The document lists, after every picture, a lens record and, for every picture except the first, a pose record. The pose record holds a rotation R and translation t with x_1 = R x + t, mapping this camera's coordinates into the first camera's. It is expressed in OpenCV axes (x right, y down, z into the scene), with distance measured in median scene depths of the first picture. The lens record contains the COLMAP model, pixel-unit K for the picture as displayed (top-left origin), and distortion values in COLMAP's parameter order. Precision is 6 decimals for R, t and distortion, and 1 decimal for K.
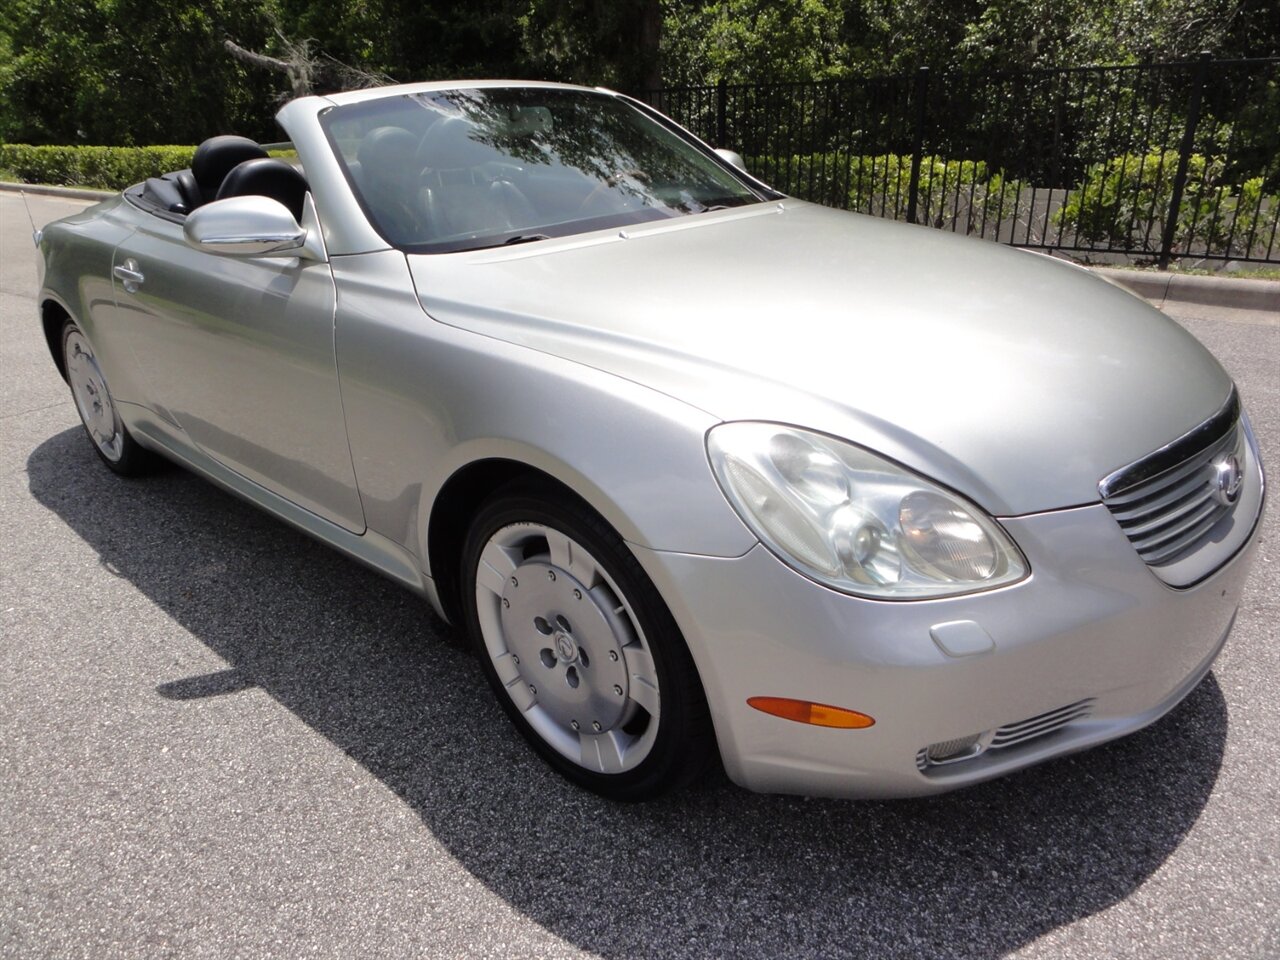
lens RADIAL K [[897.8, 0, 683.0], [0, 897.8, 488.5], [0, 0, 1]] dist [0.001463, 0.000208]
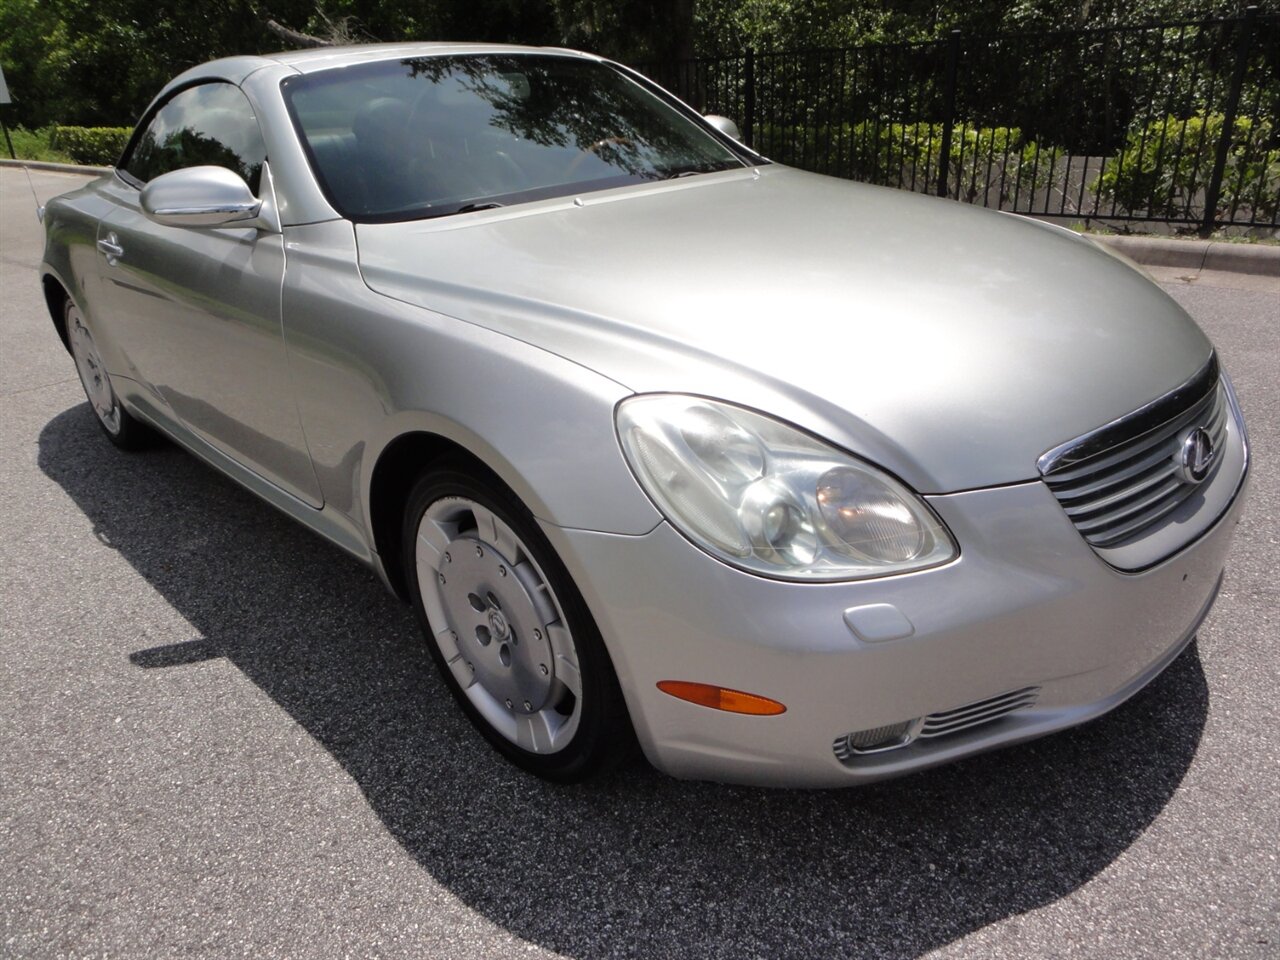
lens RADIAL K [[897.8, 0, 670.9], [0, 897.8, 485.5], [0, 0, 1]] dist [0.001463, 0.000208]
pose [[0.998618, 0.005882, -0.052219, 0.106127], [-0.004651, 0.999709, 0.023673, 0.000868], [0.052343, -0.023397, 0.998355, 0.034928]]
